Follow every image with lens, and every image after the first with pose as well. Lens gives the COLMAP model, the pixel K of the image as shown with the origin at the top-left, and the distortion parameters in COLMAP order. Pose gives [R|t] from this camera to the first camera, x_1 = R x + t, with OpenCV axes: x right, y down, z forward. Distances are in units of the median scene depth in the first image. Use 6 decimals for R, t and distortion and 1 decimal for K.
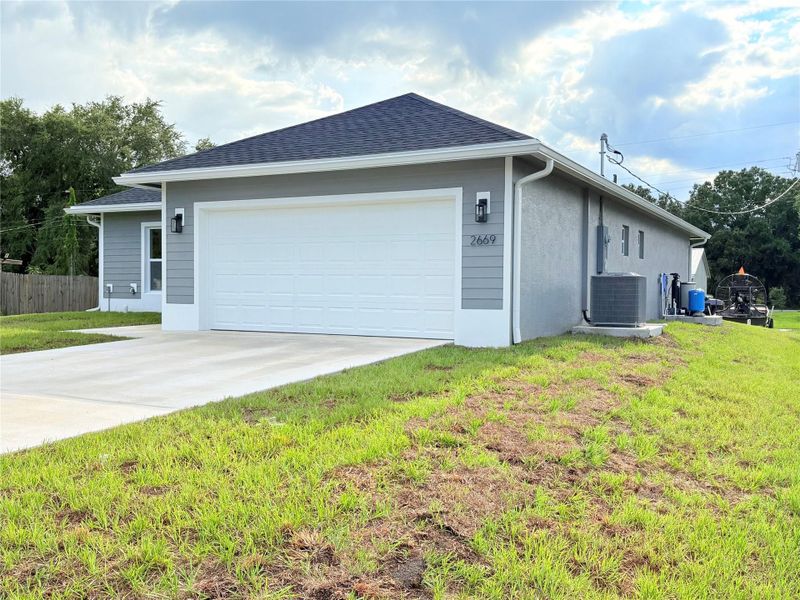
lens RADIAL K [[789.9, 0, 400.0], [0, 789.9, 300.0], [0, 0, 1]] dist [0.088725, 0.000578]
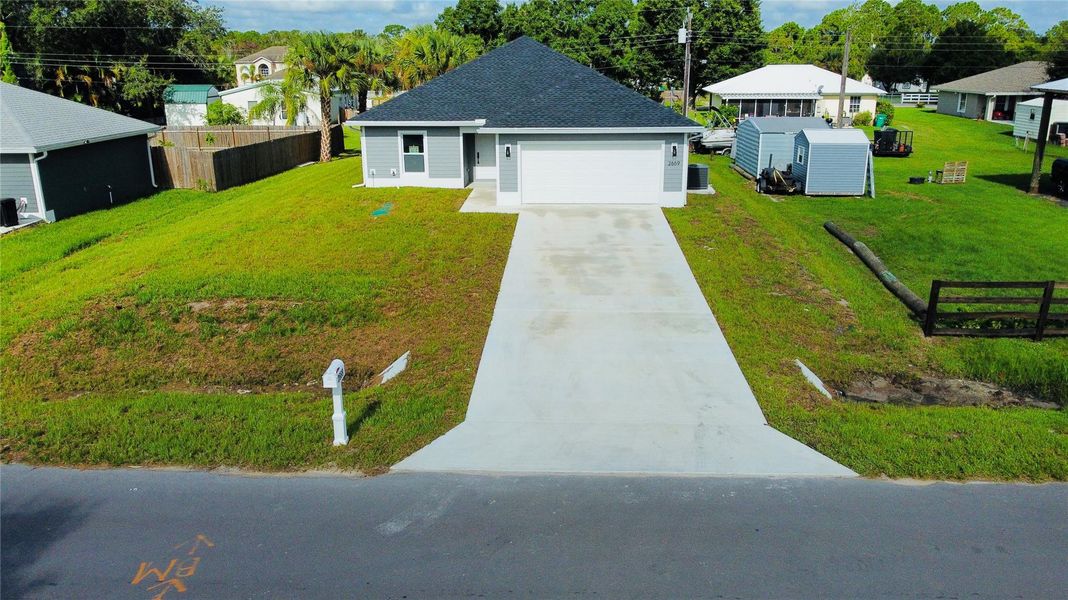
lens RADIAL K [[811.3, 0, 534.0], [0, 811.3, 300.0], [0, 0, 1]] dist [-0.006849, 0.000001]
pose [[0.900069, -0.137594, 0.413454, -1.057647], [0.020131, 0.960954, 0.275973, -0.284340], [-0.435282, -0.240072, 0.867695, -0.830660]]
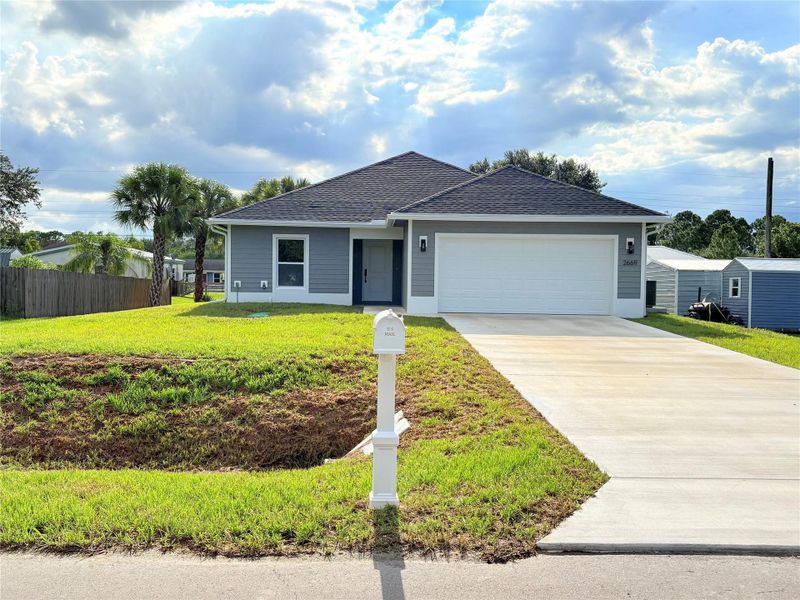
lens RADIAL K [[822.0, 0, 400.0], [0, 822.0, 300.0], [0, 0, 1]] dist [0.171469, -0.399529]
pose [[0.863520, -0.006998, 0.504266, -1.093433], [0.000486, 0.999915, 0.013044, -0.008992], [-0.504315, -0.011018, 0.863450, -0.371547]]
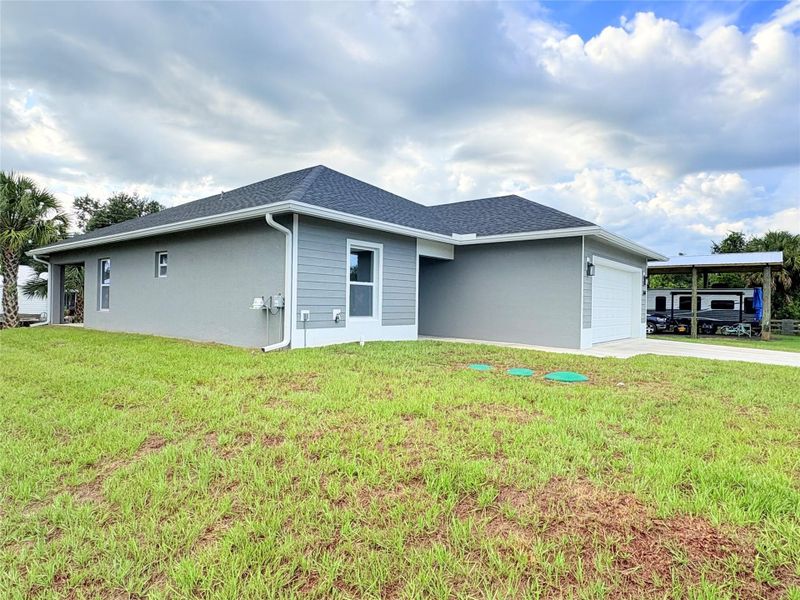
lens RADIAL K [[481.4, 0, 400.0], [0, 481.4, 300.0], [0, 0, 1]] dist [-0.002163, -0.000269]
pose [[0.163311, 0.009050, 0.986533, -1.091326], [0.003774, 0.999945, -0.009797, -0.033703], [-0.986567, 0.005323, 0.163268, 1.131307]]
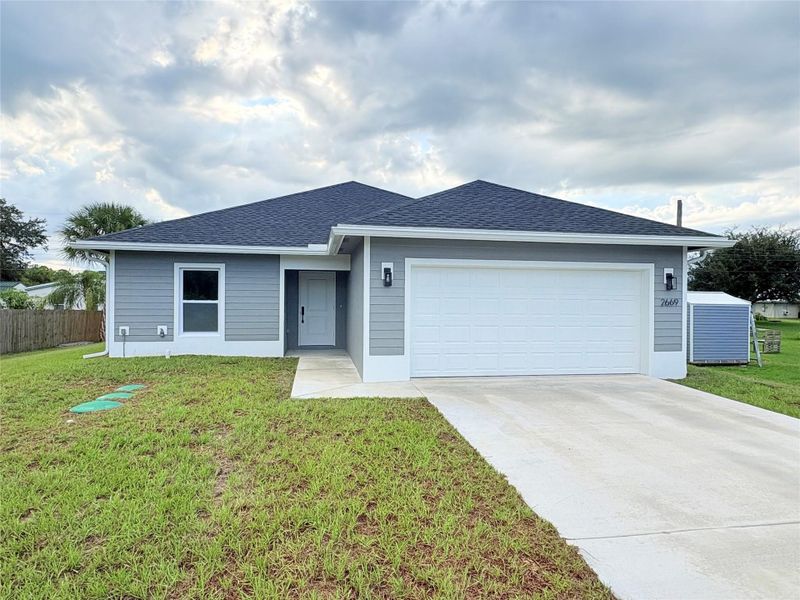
lens RADIAL K [[481.4, 0, 400.0], [0, 481.4, 300.0], [0, 0, 1]] dist [-0.002163, -0.000269]
pose [[0.785192, 0.000875, 0.619251, -0.622556], [0.007918, 0.999903, -0.011453, -0.056969], [-0.619201, 0.013896, 0.785109, 0.480746]]
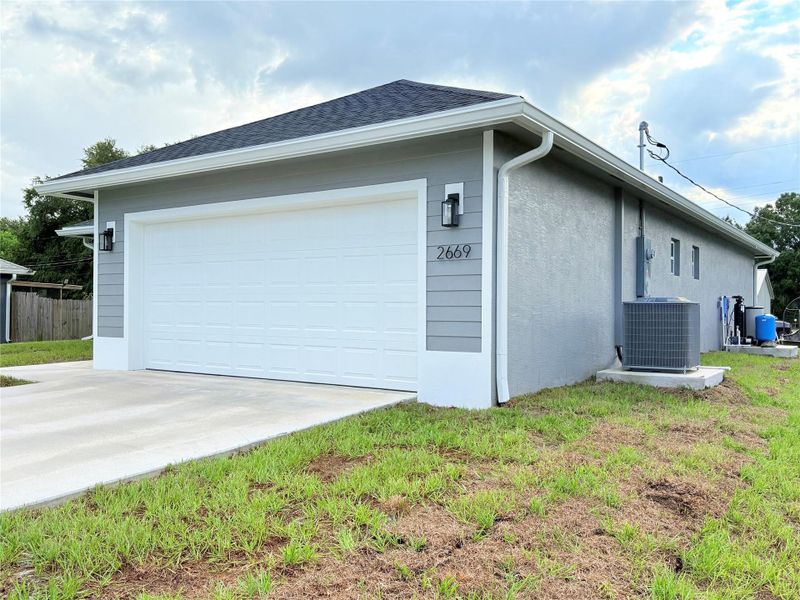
lens RADIAL K [[702.0, 0, 400.0], [0, 702.0, 300.0], [0, 0, 1]] dist [0.047775, -0.002498]
pose [[0.993972, -0.003510, -0.109580, 0.096918], [0.000579, 0.999641, -0.026770, -0.013162], [0.109634, 0.026545, 0.993617, 0.293892]]
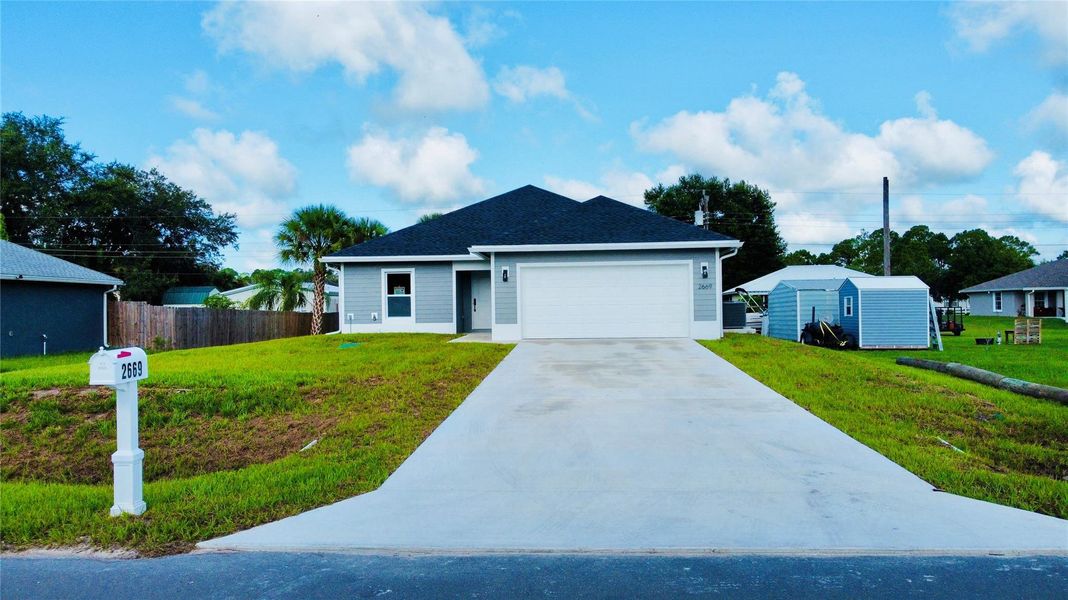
lens RADIAL K [[811.3, 0, 534.0], [0, 811.3, 300.0], [0, 0, 1]] dist [-0.006849, 0.000001]
pose [[0.909409, -0.017277, 0.415543, -0.887836], [0.027870, 0.999423, -0.019440, -0.009973], [-0.414968, 0.029260, 0.909366, -0.537219]]
